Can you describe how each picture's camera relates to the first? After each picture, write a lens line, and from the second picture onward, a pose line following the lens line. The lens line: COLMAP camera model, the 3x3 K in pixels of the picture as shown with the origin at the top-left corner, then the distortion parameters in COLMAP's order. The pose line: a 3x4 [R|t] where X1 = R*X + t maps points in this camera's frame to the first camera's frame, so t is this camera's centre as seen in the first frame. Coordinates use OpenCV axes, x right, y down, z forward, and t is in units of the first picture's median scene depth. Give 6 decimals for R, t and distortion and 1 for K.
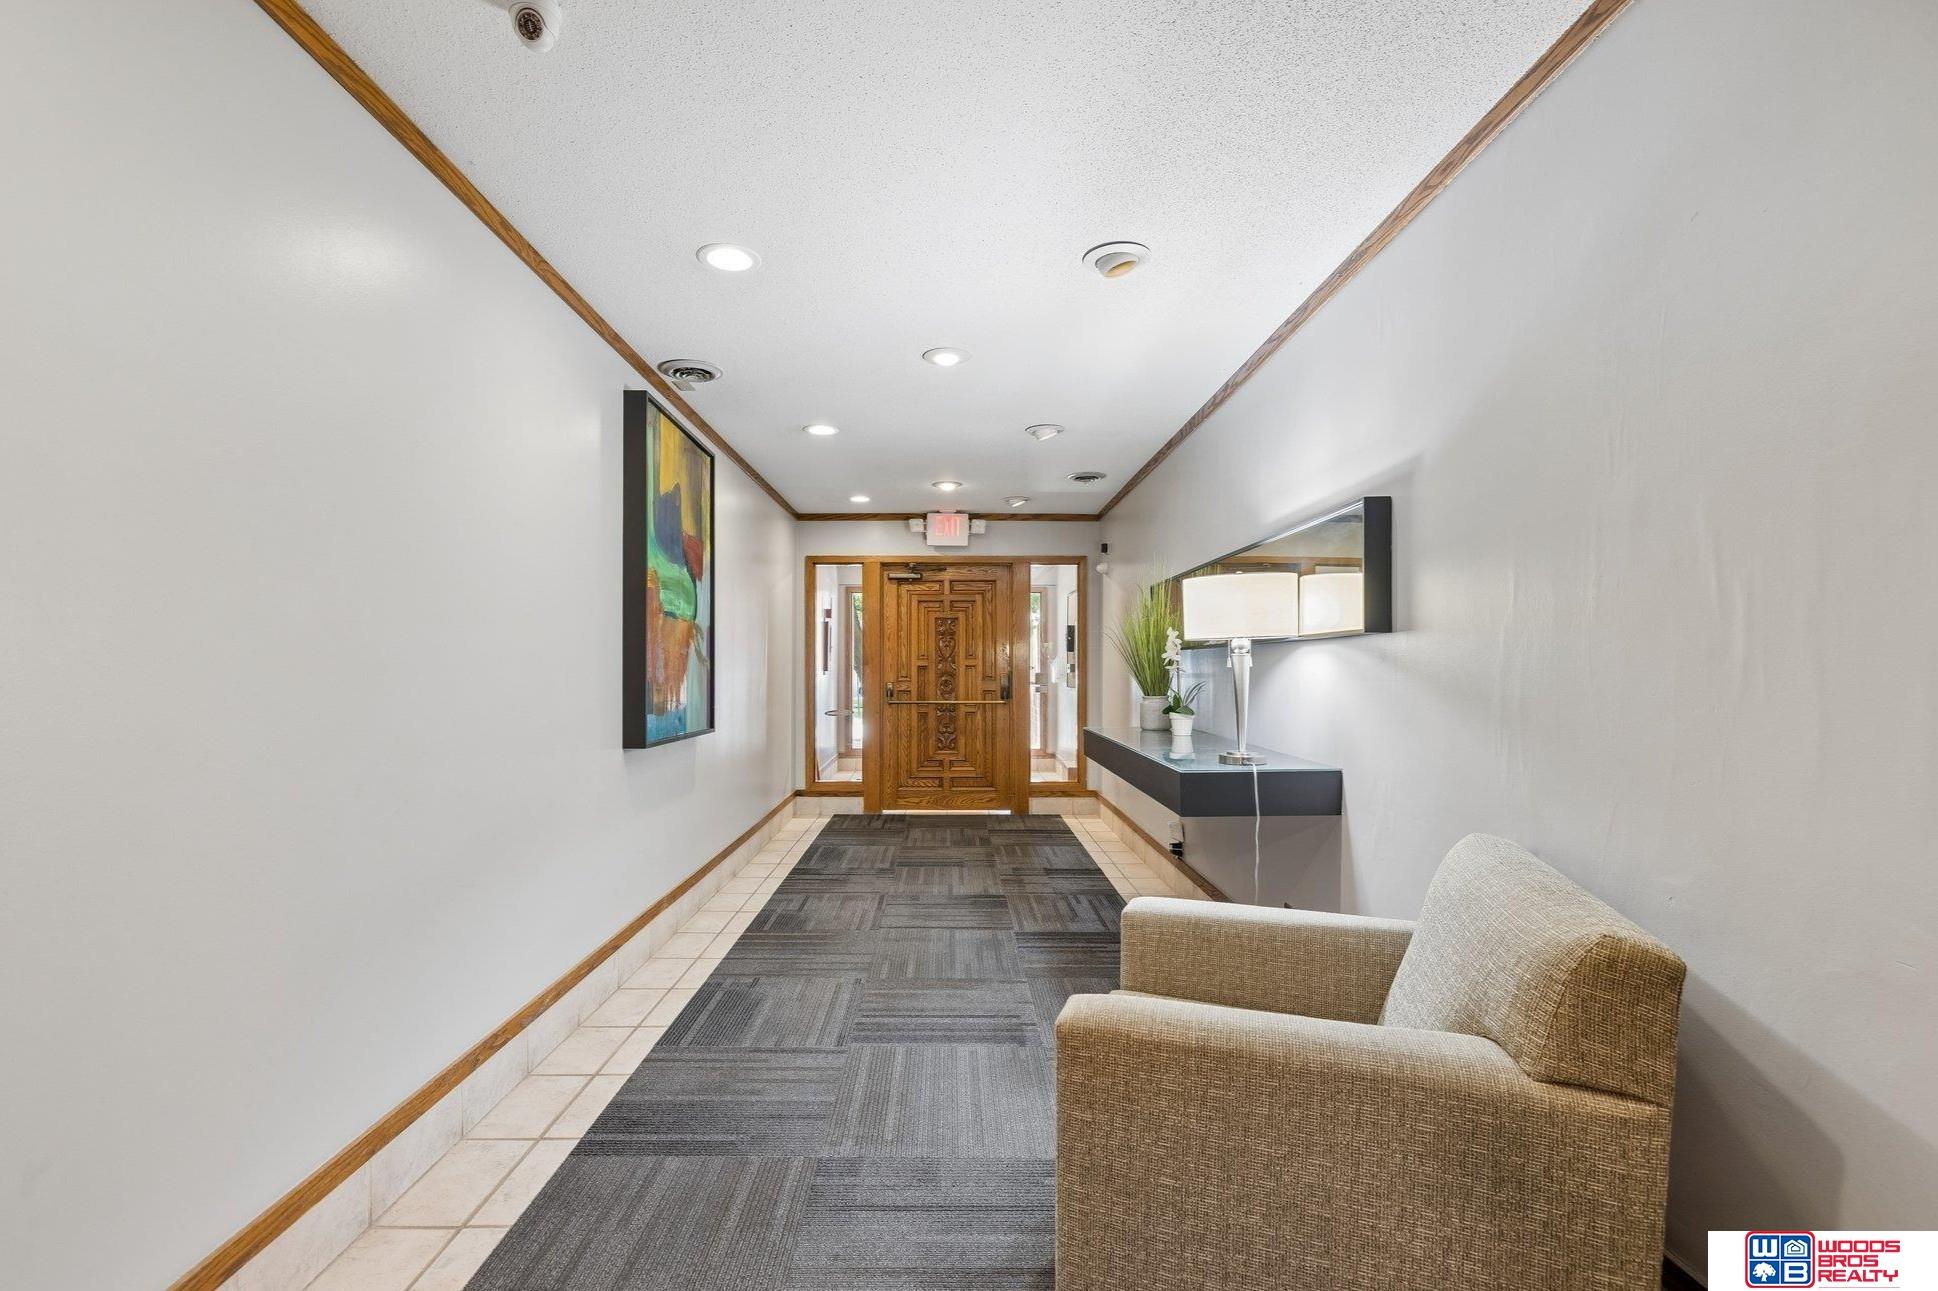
lens RADIAL K [[1343.7, 0, 966.5], [0, 1343.7, 654.5], [0, 0, 1]] dist [-0.000193, -0.000056]
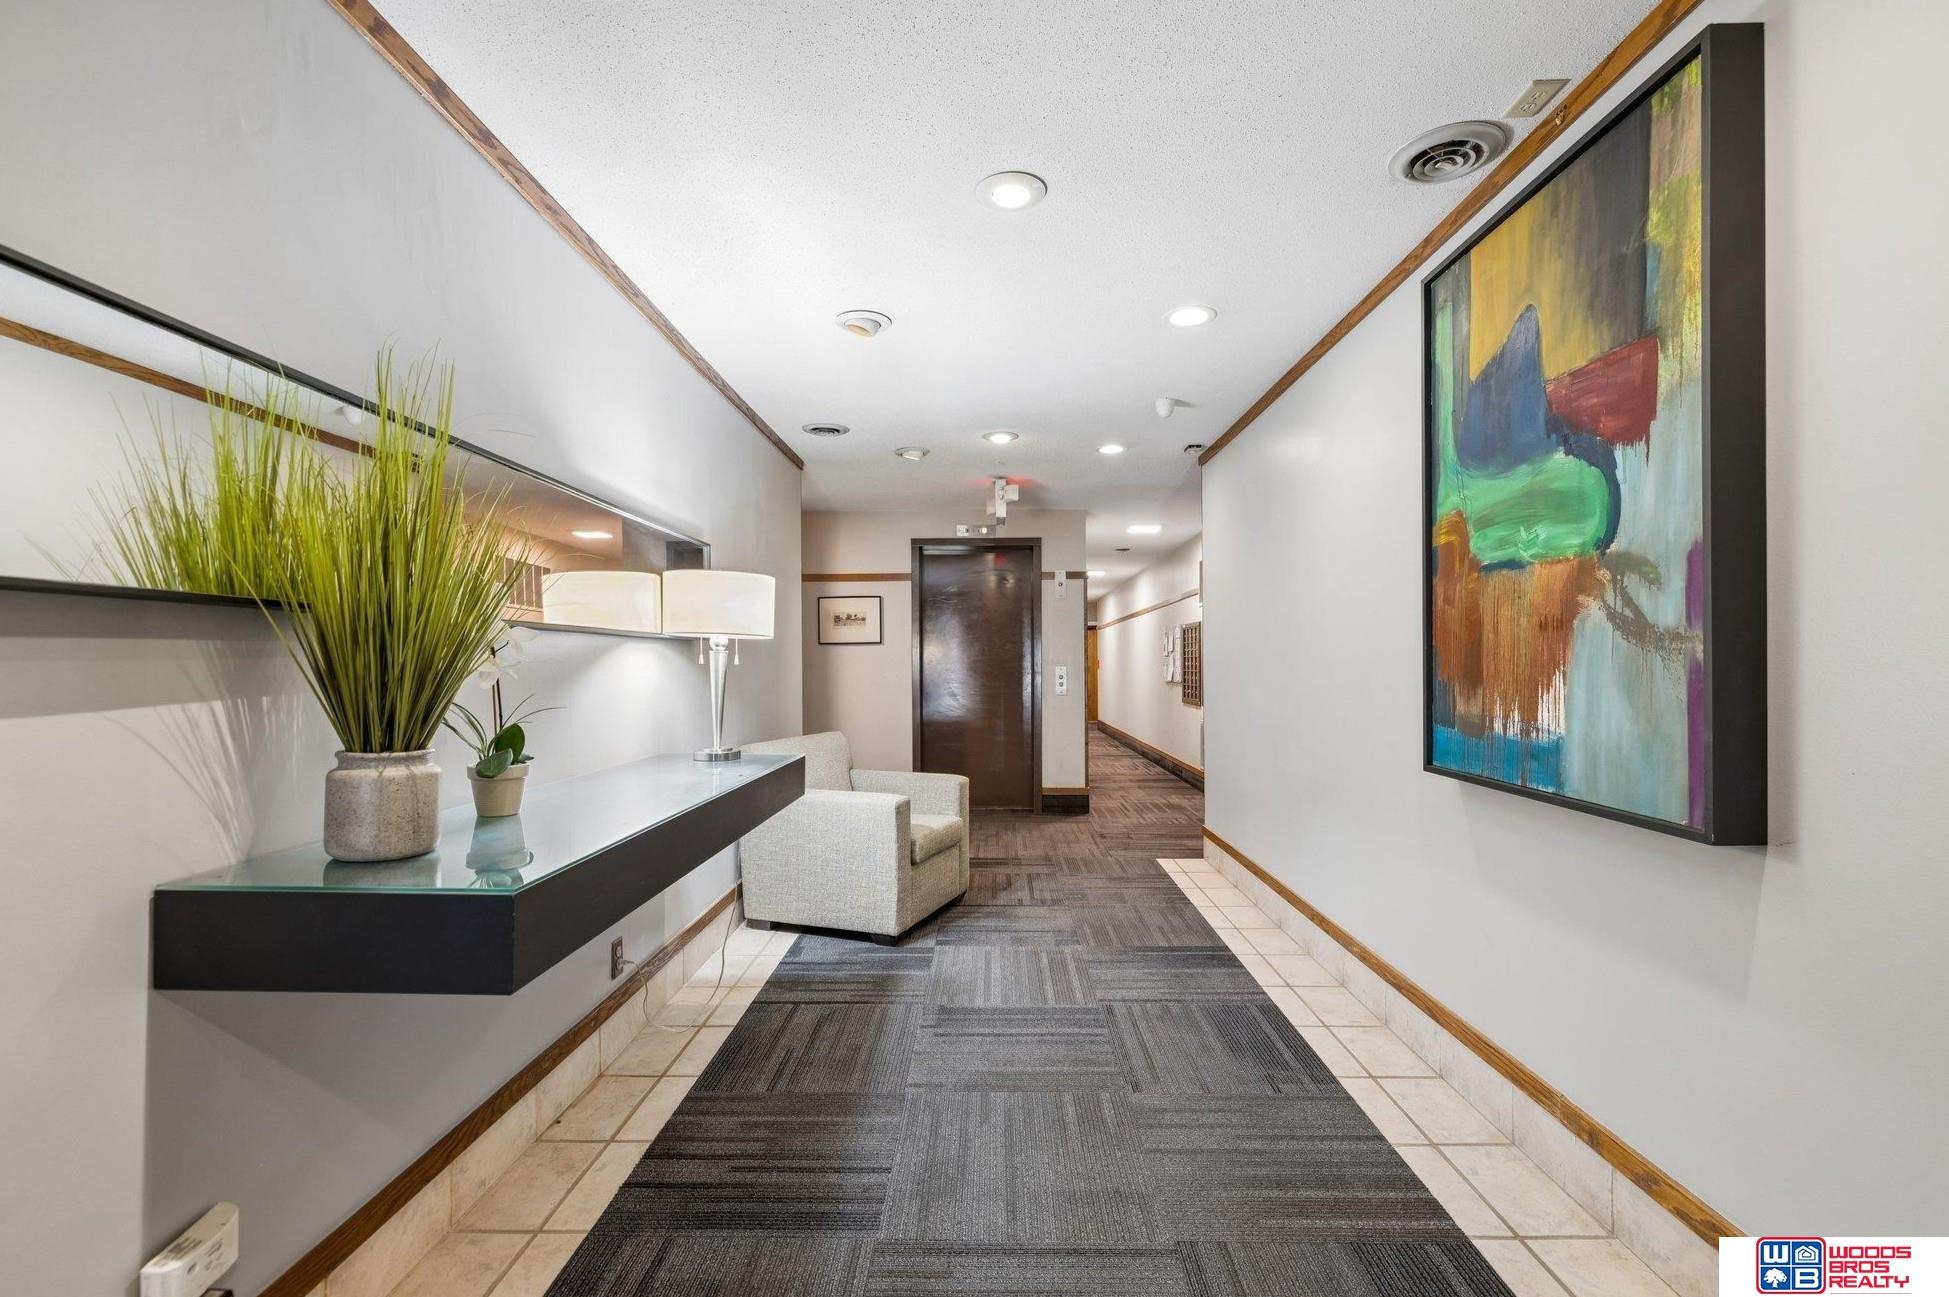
lens RADIAL K [[1351.4, 0, 974.9], [0, 1351.4, 652.1], [0, 0, 1]] dist [-0.000193, -0.000056]
pose [[-0.999618, 0.006649, 0.026808, -0.015896], [0.006127, 0.999791, -0.019505, 0.020633], [-0.026932, -0.019333, -0.999450, 1.970858]]
